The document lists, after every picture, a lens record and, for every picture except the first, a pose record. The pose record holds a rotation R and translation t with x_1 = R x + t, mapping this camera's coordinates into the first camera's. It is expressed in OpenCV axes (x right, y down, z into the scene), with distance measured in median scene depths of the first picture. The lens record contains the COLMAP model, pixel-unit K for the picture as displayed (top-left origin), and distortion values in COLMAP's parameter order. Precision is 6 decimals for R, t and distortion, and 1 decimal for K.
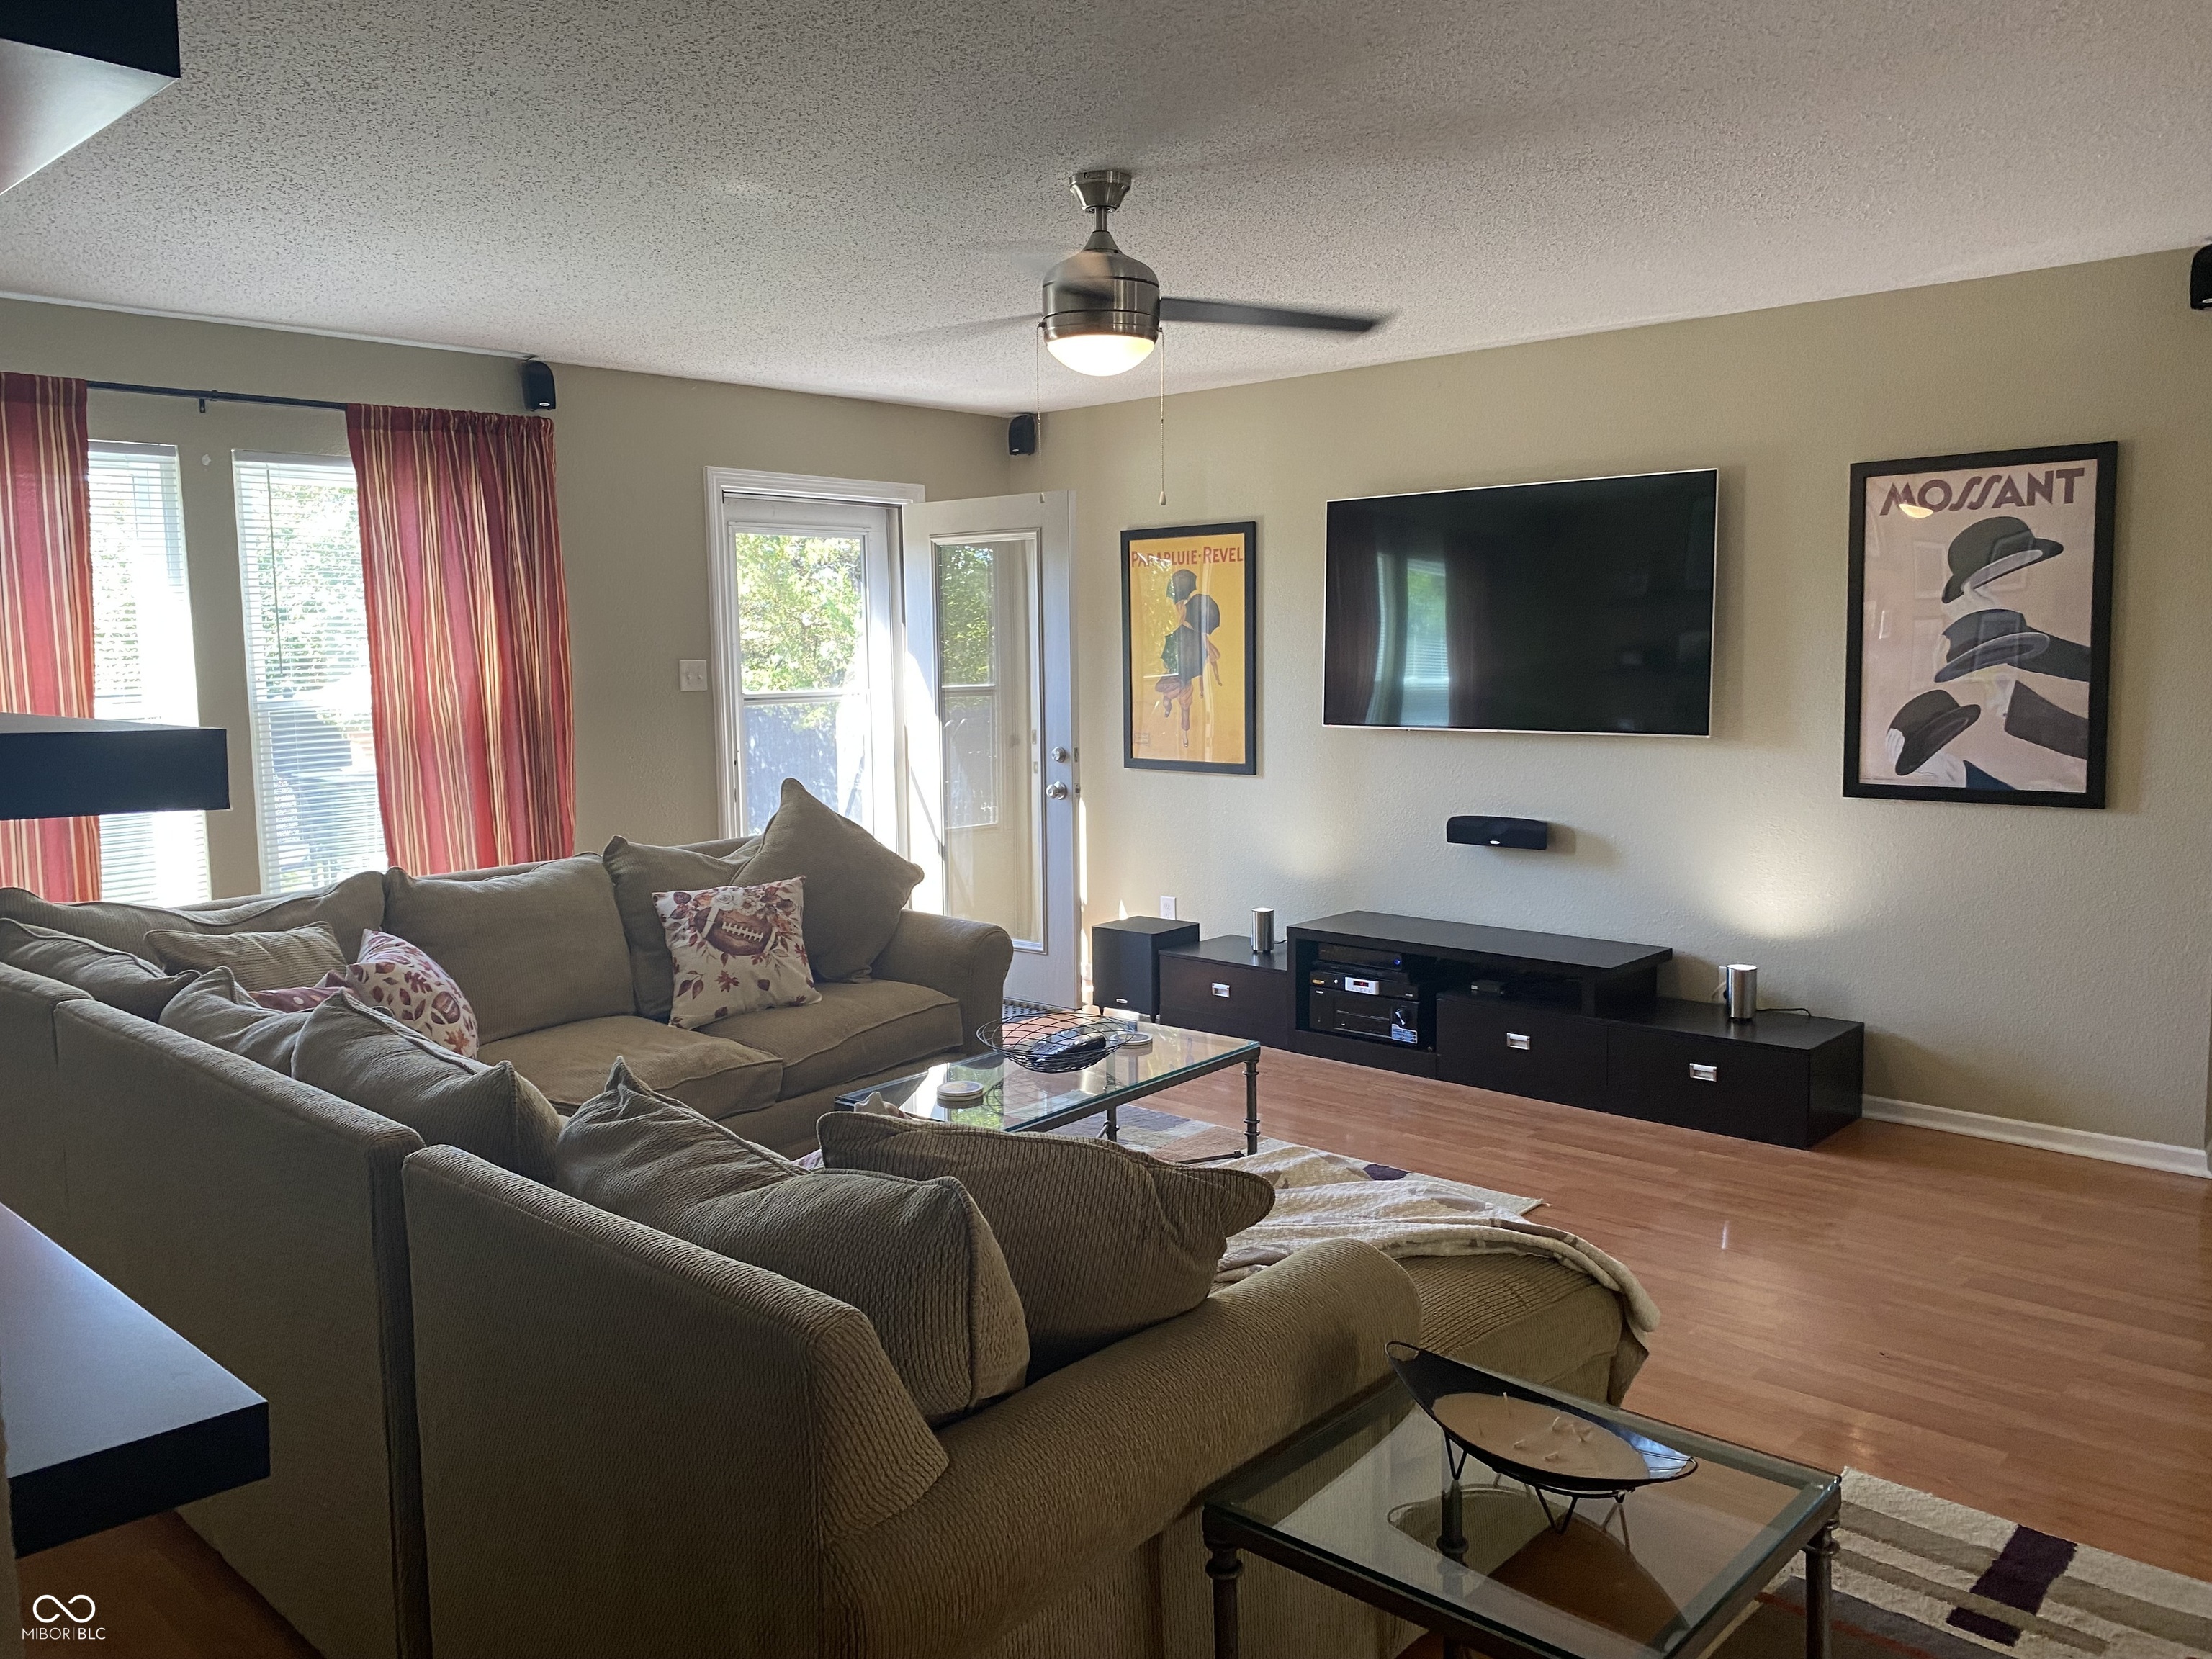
lens RADIAL K [[1668.2, 0, 1095.0], [0, 1668.2, 808.6], [0, 0, 1]] dist [0.057501, -0.095795]
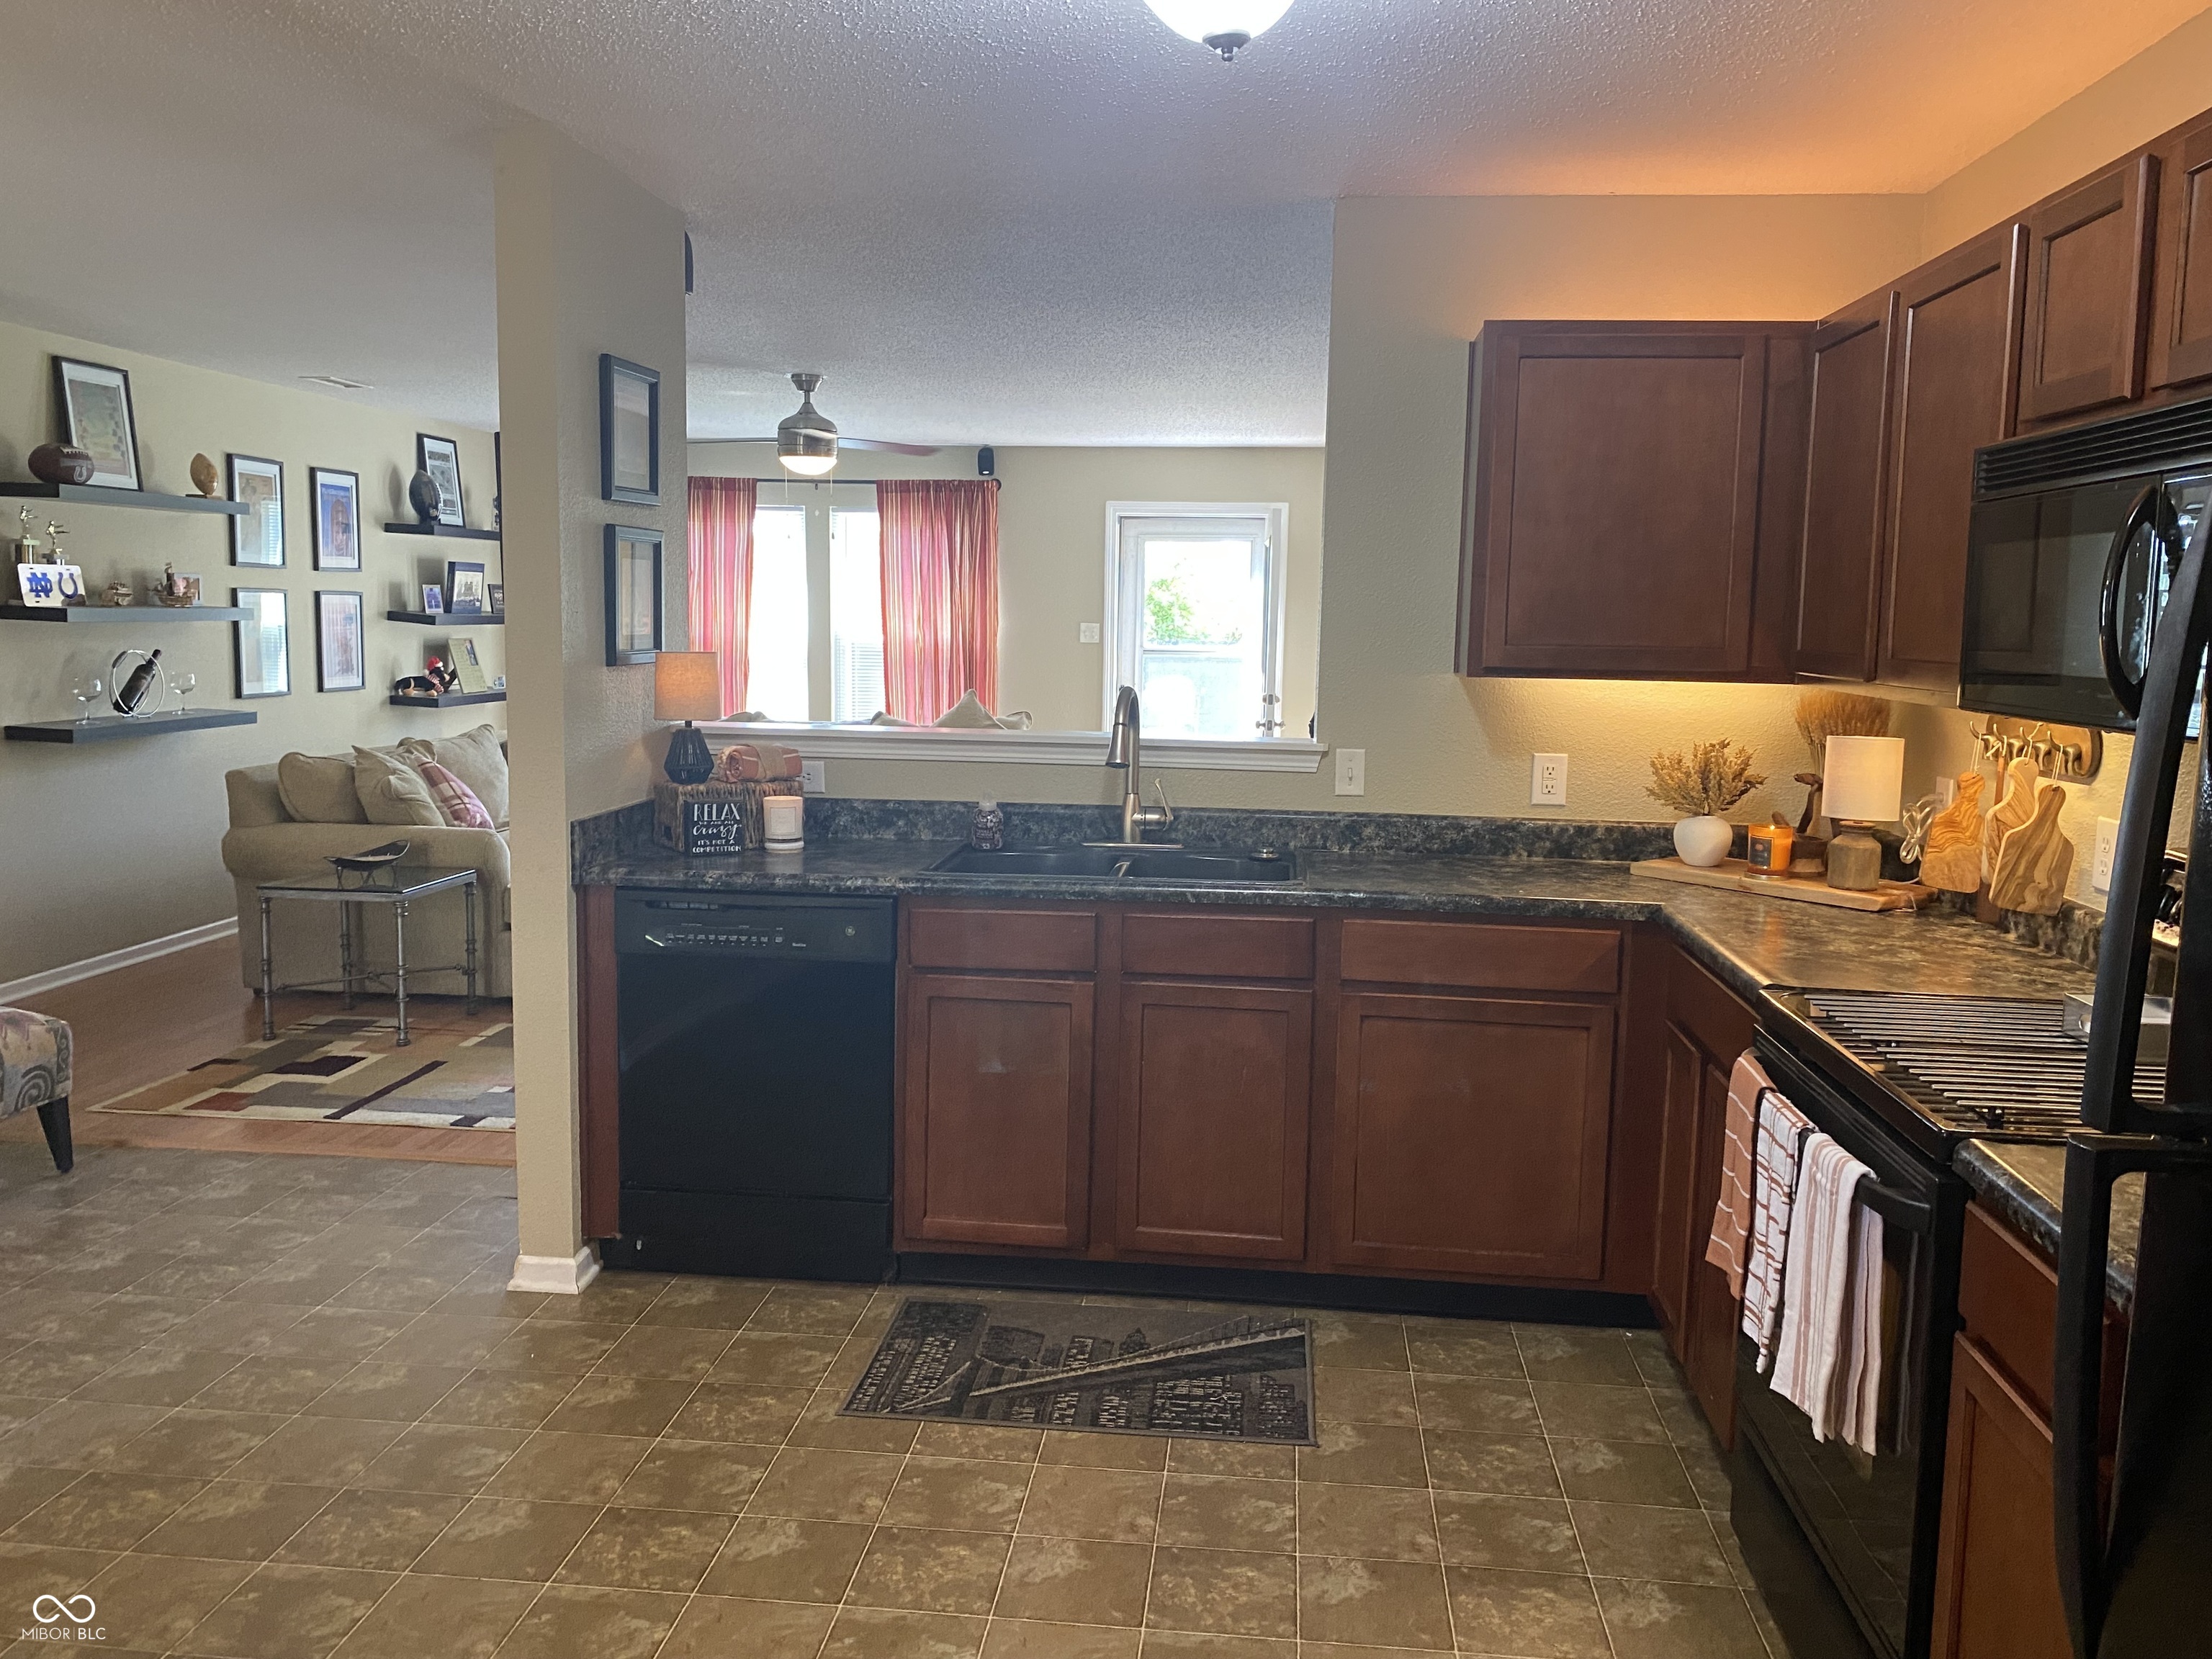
lens RADIAL K [[1668.2, 0, 1127.9], [0, 1668.2, 807.3], [0, 0, 1]] dist [0.057501, -0.095795]
pose [[0.616294, 0.116838, -0.778801, 1.287884], [-0.107168, 0.992176, 0.064043, -0.025317], [0.780190, 0.043993, 0.623994, 0.054721]]
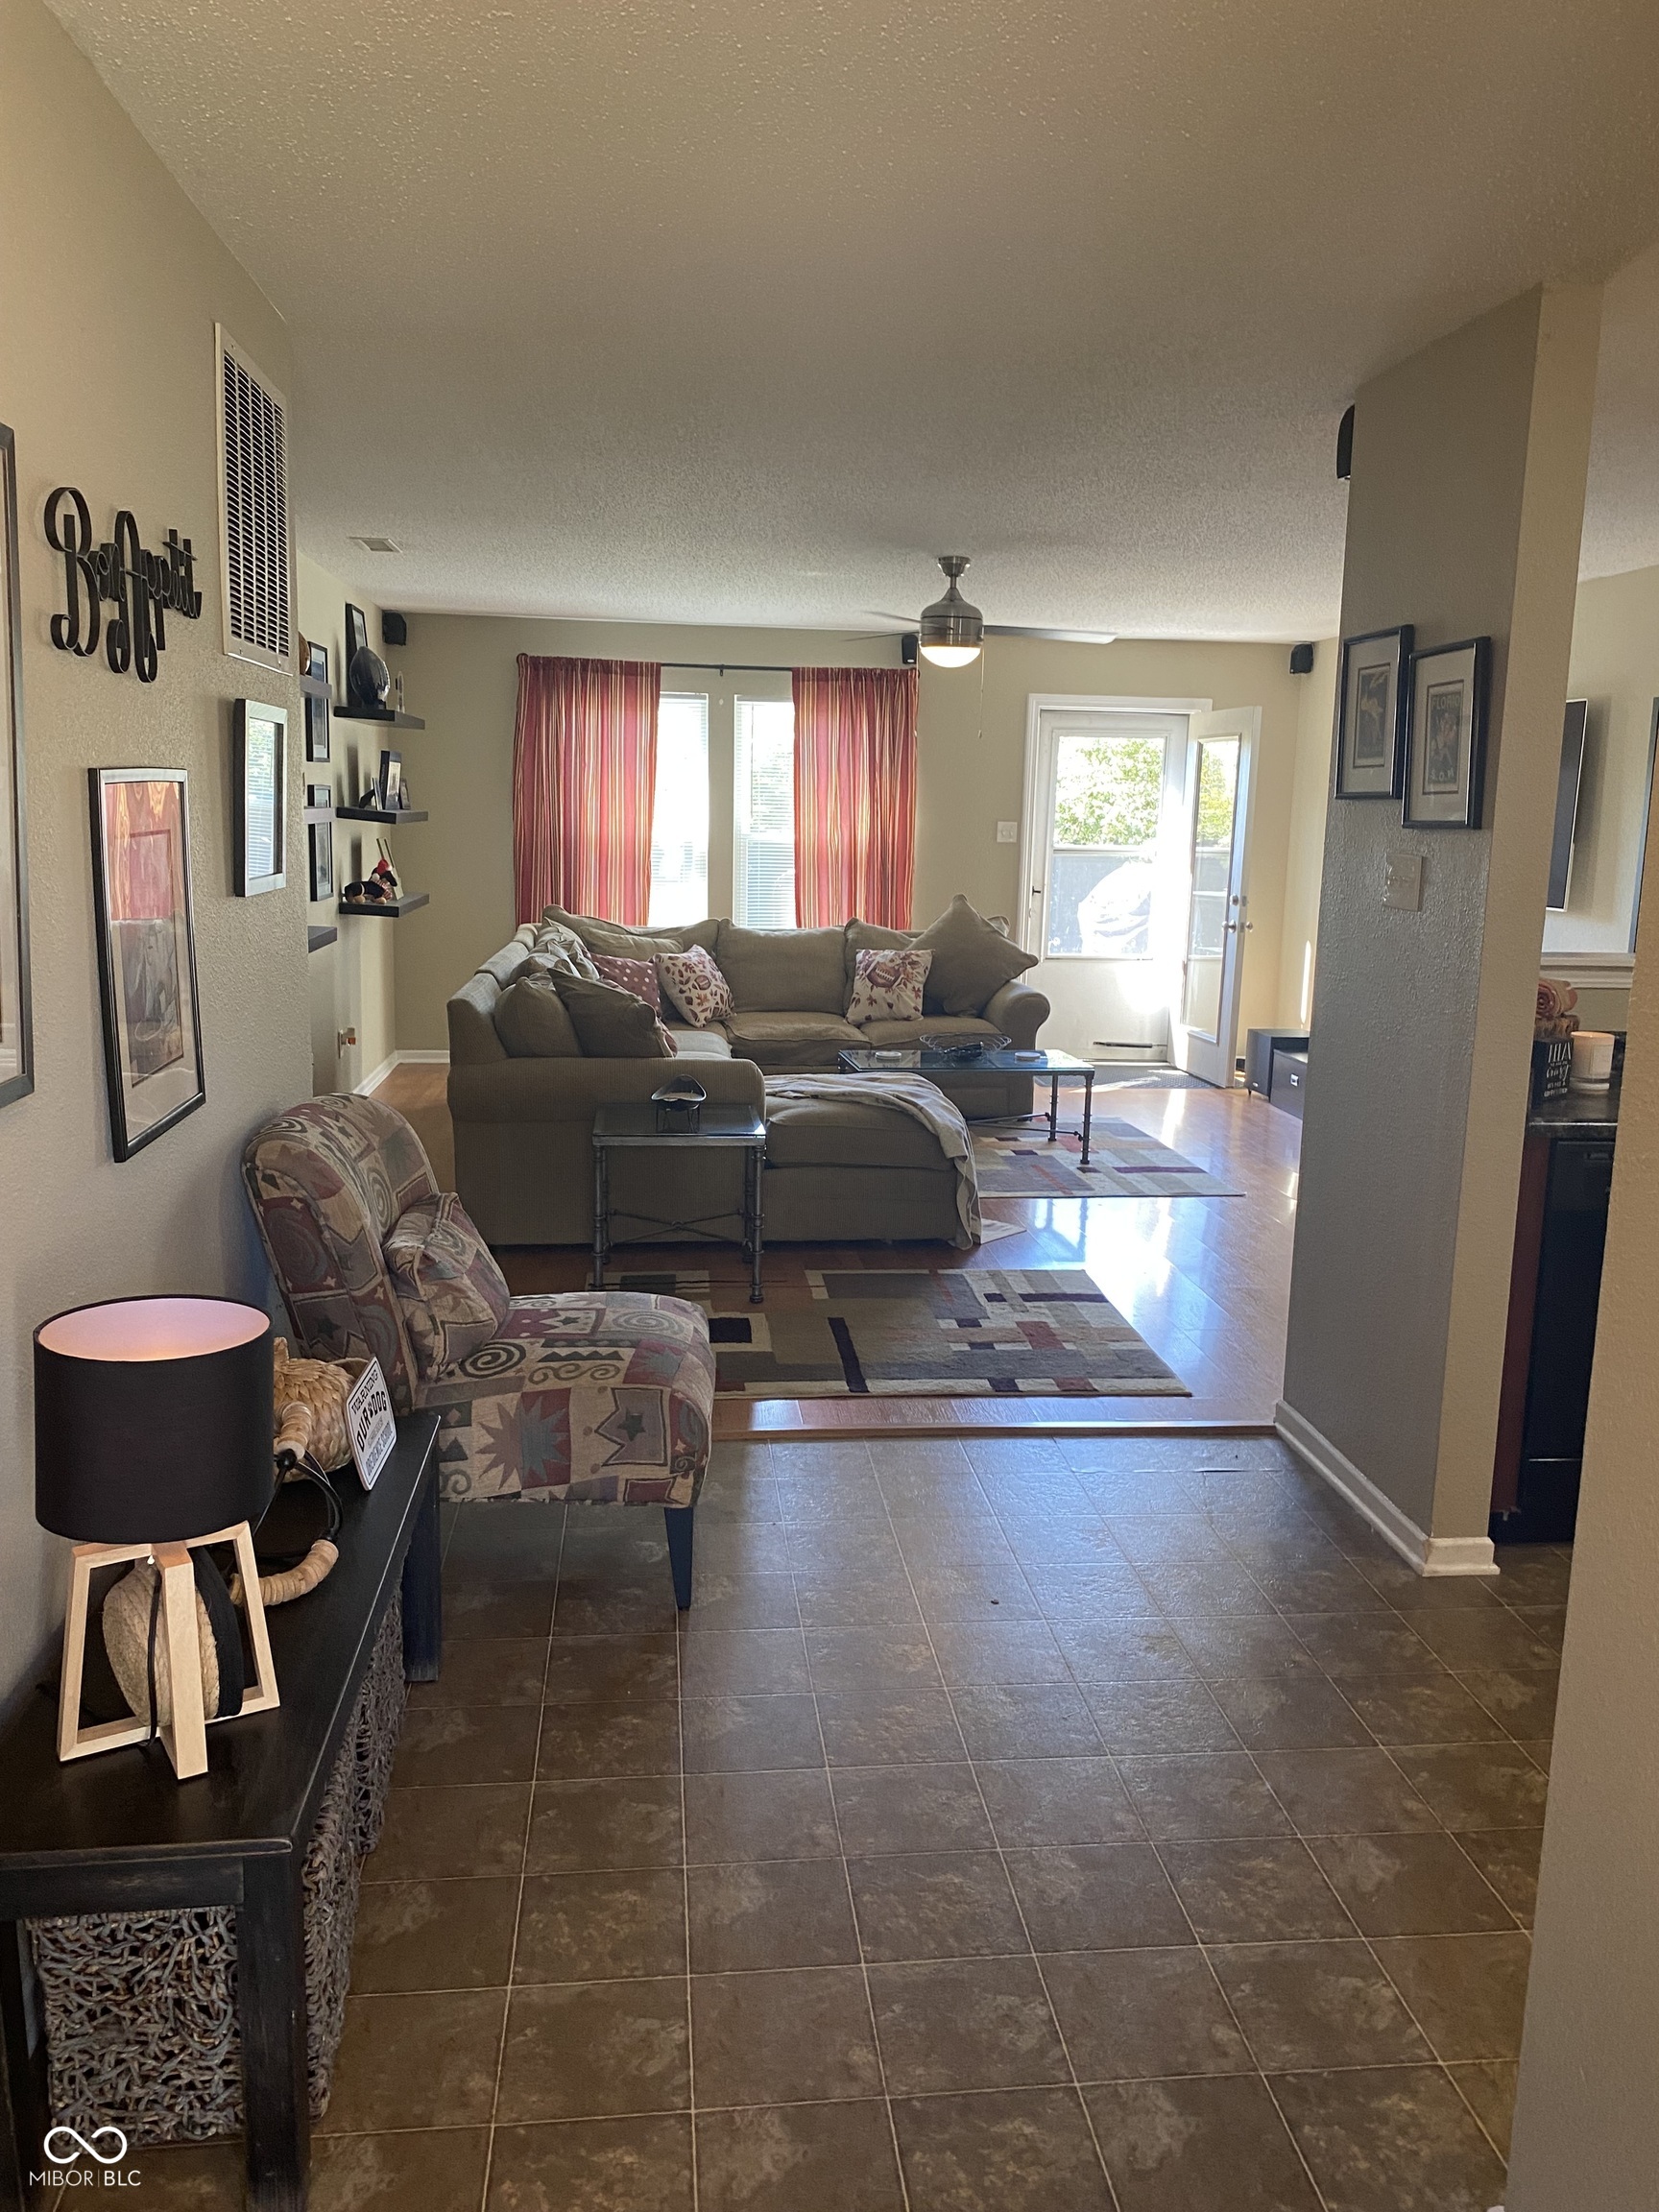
lens RADIAL K [[1668.2, 0, 841.6], [0, 1668.2, 1095.5], [0, 0, 1]] dist [0.057501, -0.095795]
pose [[0.760625, 0.145474, -0.632682, 0.810284], [-0.102046, 0.989246, 0.104778, 0.018718], [0.641121, -0.015134, 0.767291, -0.350543]]
